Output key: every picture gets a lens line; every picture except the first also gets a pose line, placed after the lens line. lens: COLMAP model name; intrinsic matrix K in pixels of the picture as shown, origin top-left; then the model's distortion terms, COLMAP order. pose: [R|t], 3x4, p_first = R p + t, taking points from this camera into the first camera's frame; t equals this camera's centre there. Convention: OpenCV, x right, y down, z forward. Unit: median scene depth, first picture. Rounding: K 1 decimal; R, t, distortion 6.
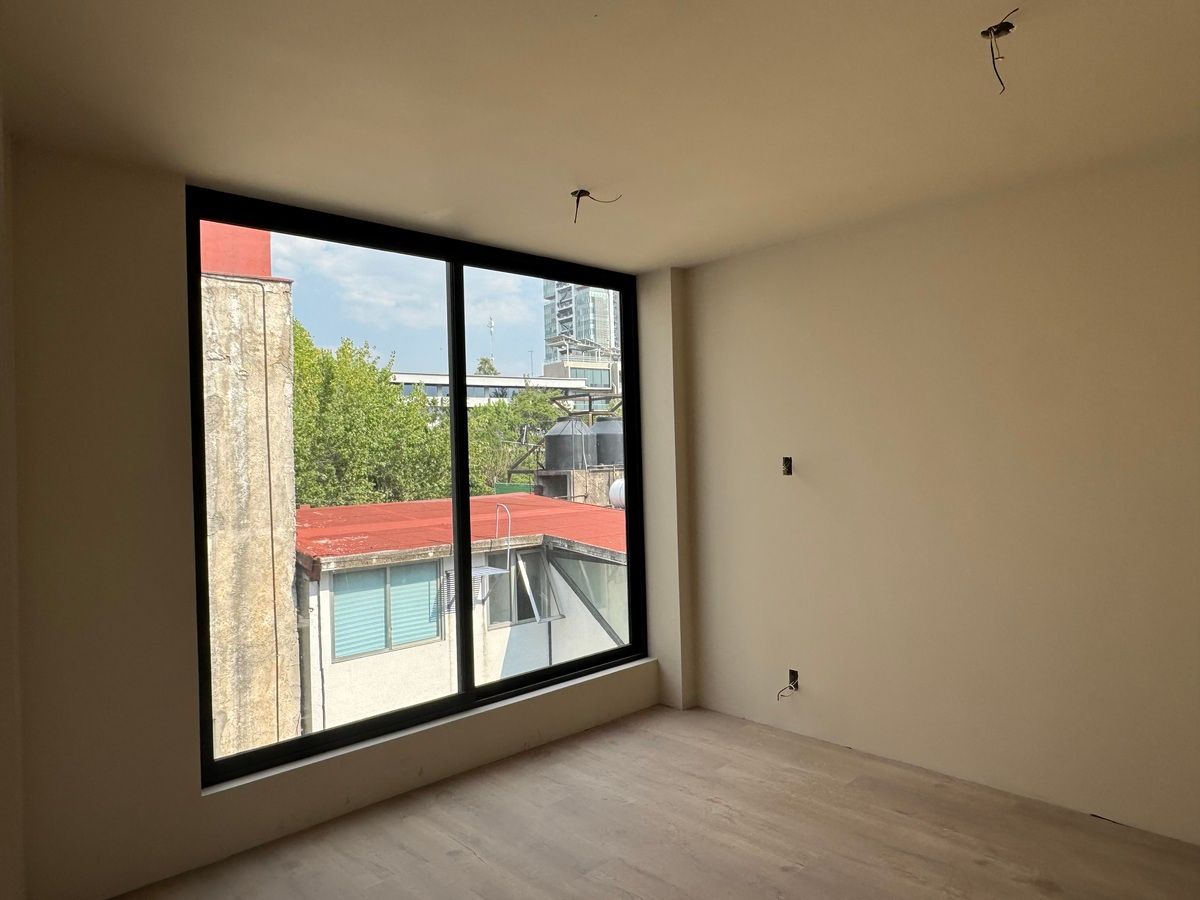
lens RADIAL K [[769.3, 0, 598.7], [0, 769.3, 445.4], [0, 0, 1]] dist [0.001475, -0.000358]
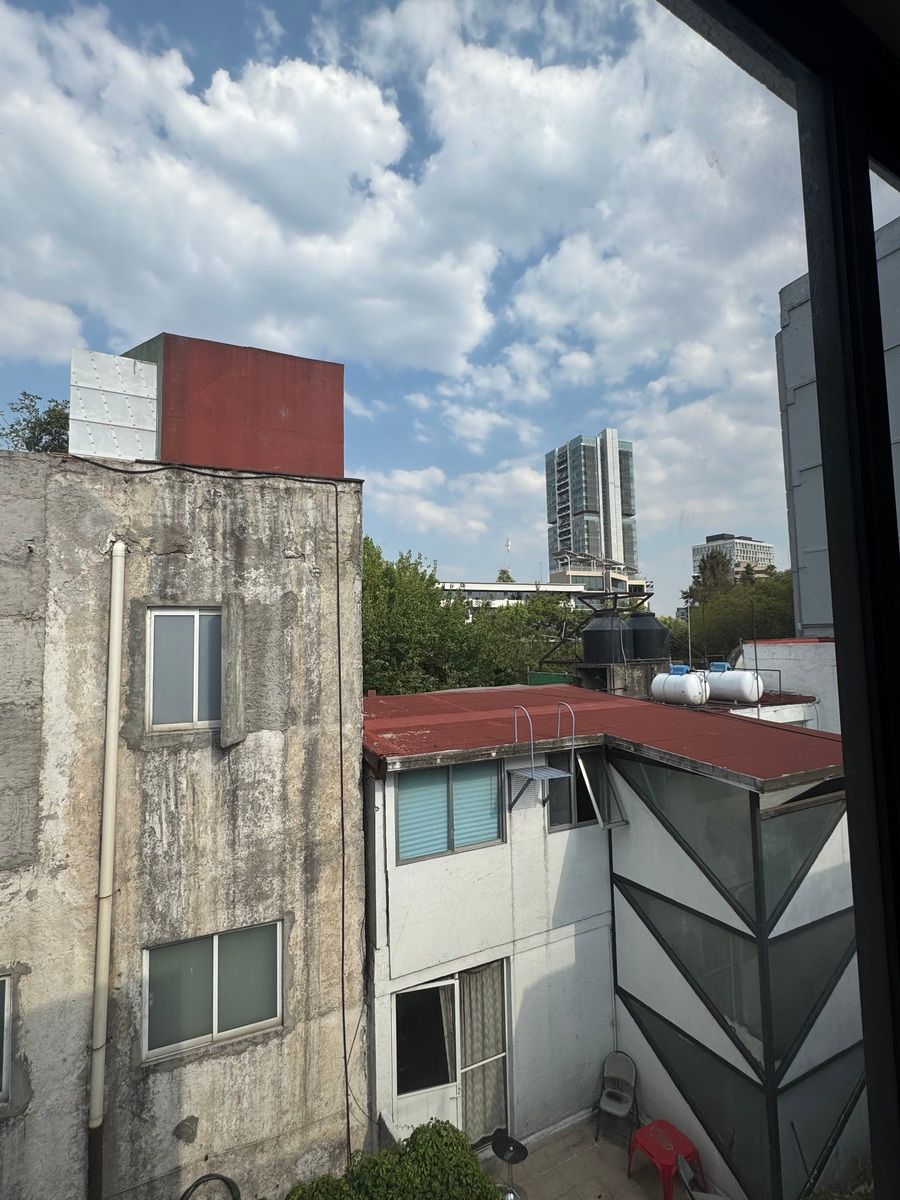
lens RADIAL K [[594.4, 0, 448.8], [0, 594.4, 599.6], [0, 0, 1]] dist [-0.000743, -0.000012]
pose [[0.972060, -0.010761, -0.234486, -0.100719], [-0.003993, 0.998046, -0.062359, -0.006281], [0.234698, 0.061553, 0.970117, 0.262551]]
